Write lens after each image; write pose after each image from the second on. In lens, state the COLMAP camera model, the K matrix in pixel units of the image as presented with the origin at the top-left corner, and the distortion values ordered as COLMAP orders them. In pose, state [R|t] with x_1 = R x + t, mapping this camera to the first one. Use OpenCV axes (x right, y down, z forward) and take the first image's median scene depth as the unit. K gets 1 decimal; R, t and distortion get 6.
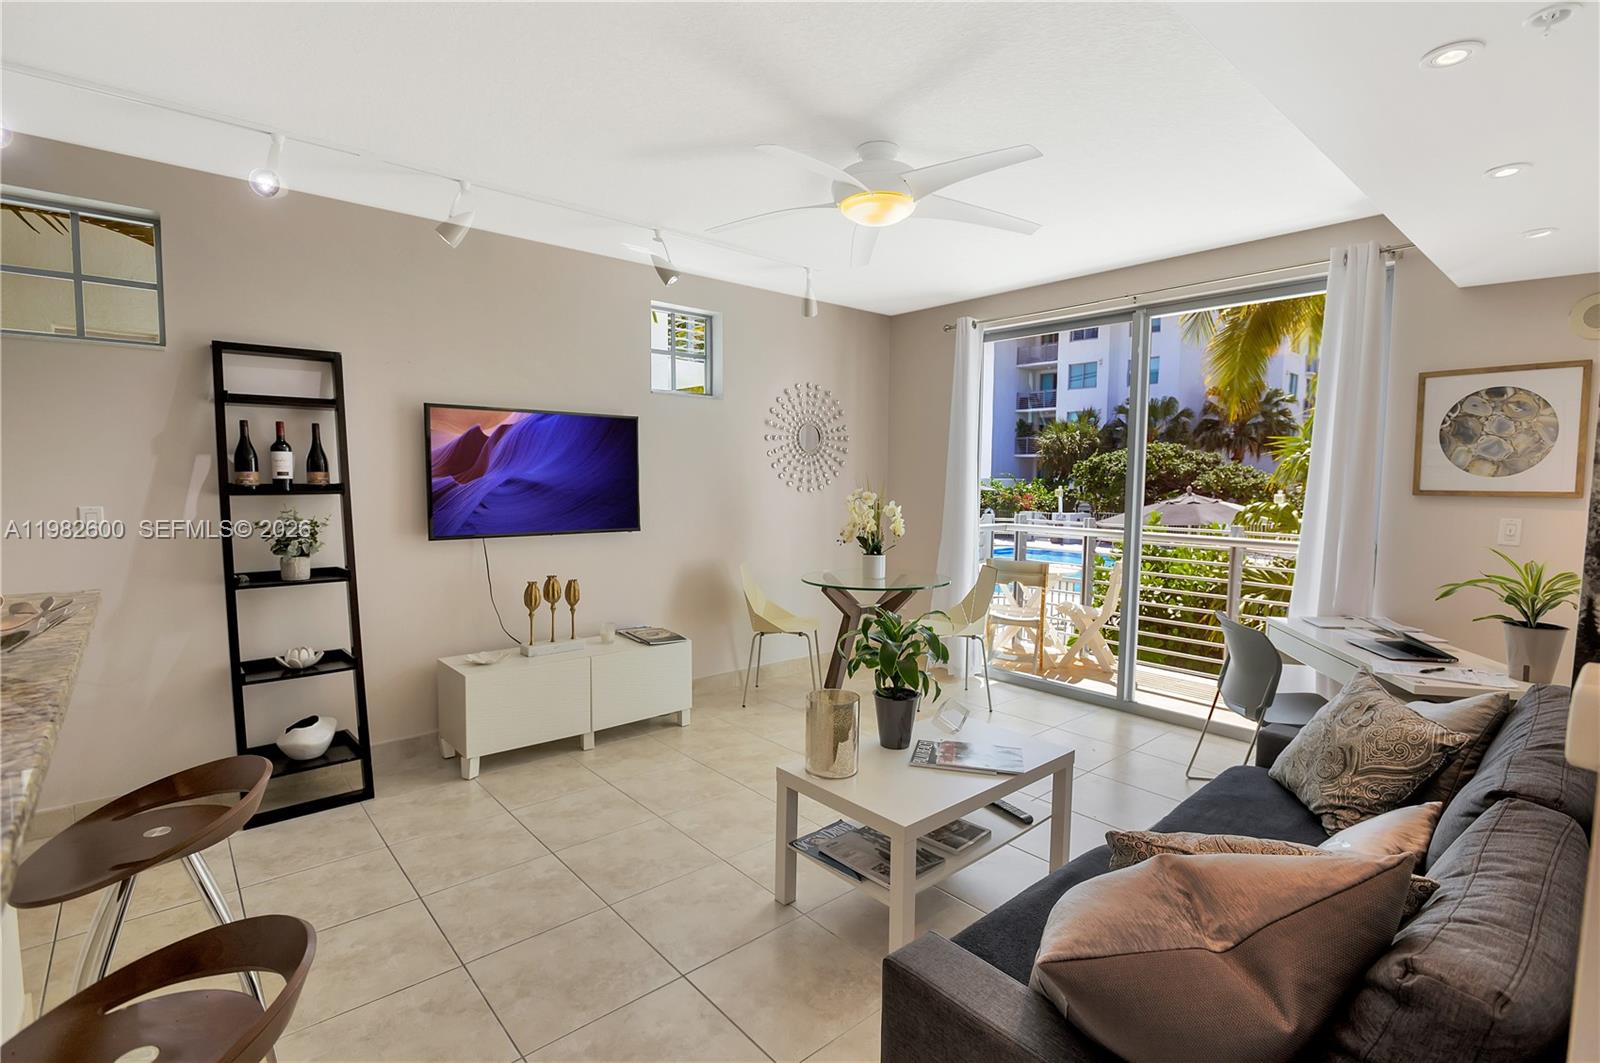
lens RADIAL K [[780.9, 0, 804.9], [0, 780.9, 510.2], [0, 0, 1]] dist [-0.003363, -0.000291]
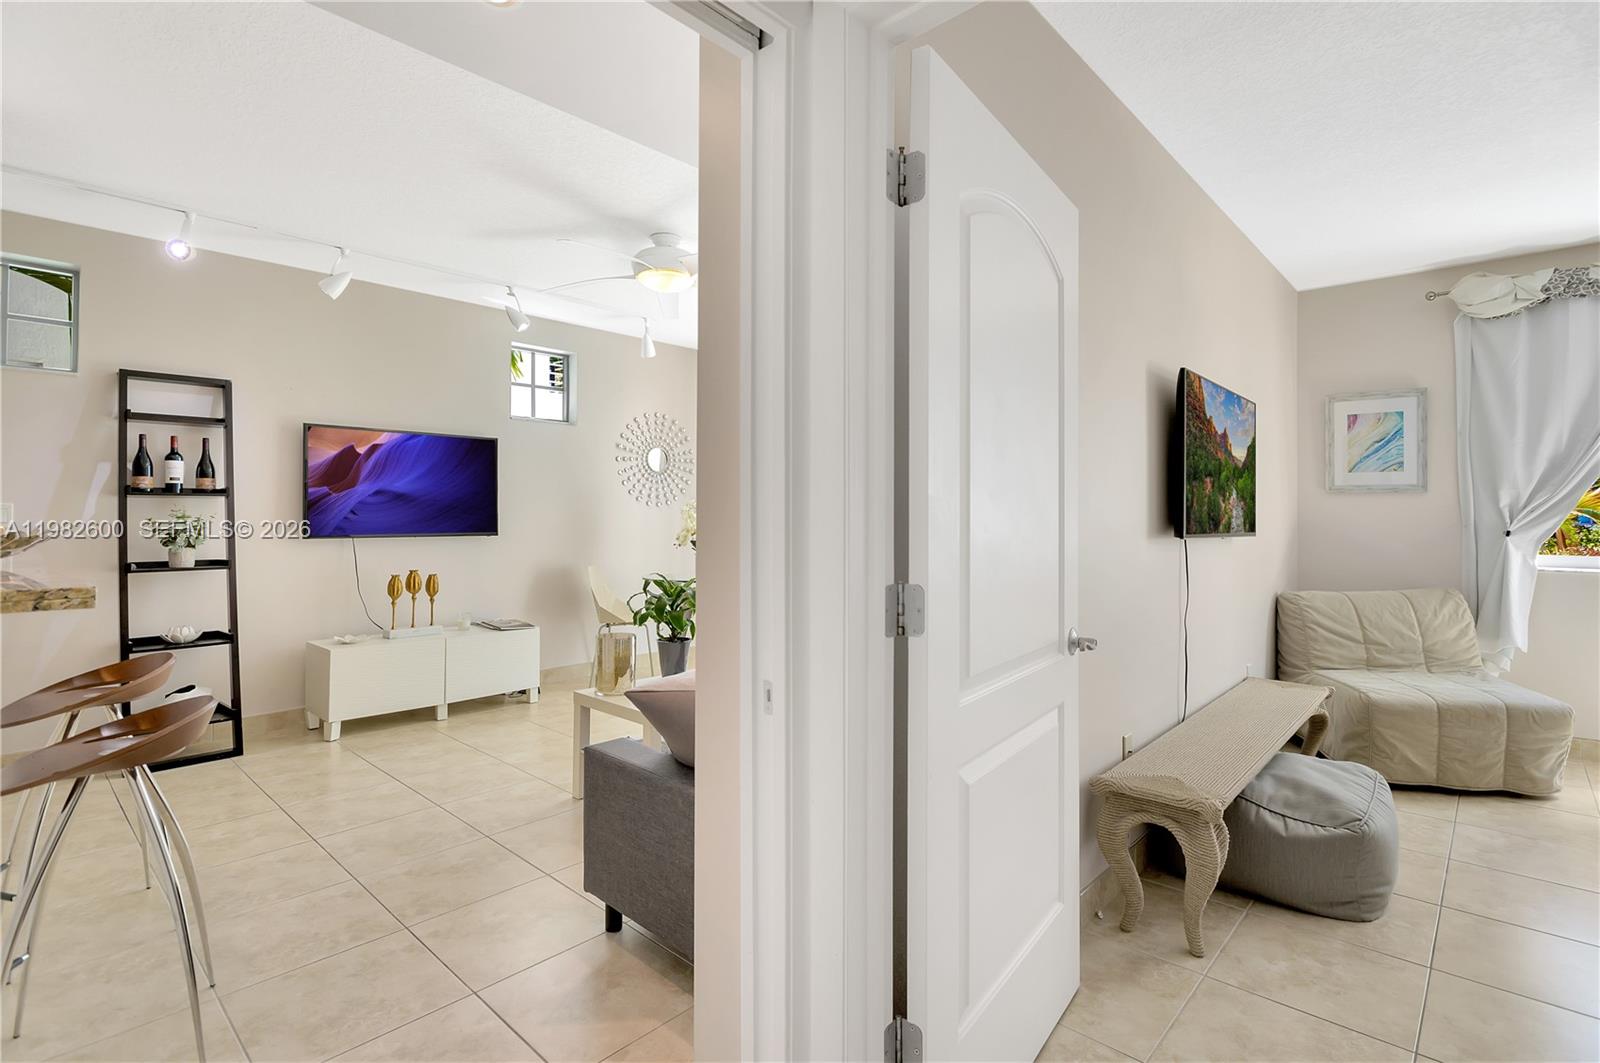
lens RADIAL K [[768.5, 0, 800.9], [0, 768.5, 480.3], [0, 0, 1]] dist [-0.003958, -0.001270]
pose [[0.992956, -0.001094, 0.118477, 0.141275], [0.011013, 0.996481, -0.083095, 0.061206], [-0.117969, 0.083814, 0.989474, -0.268216]]
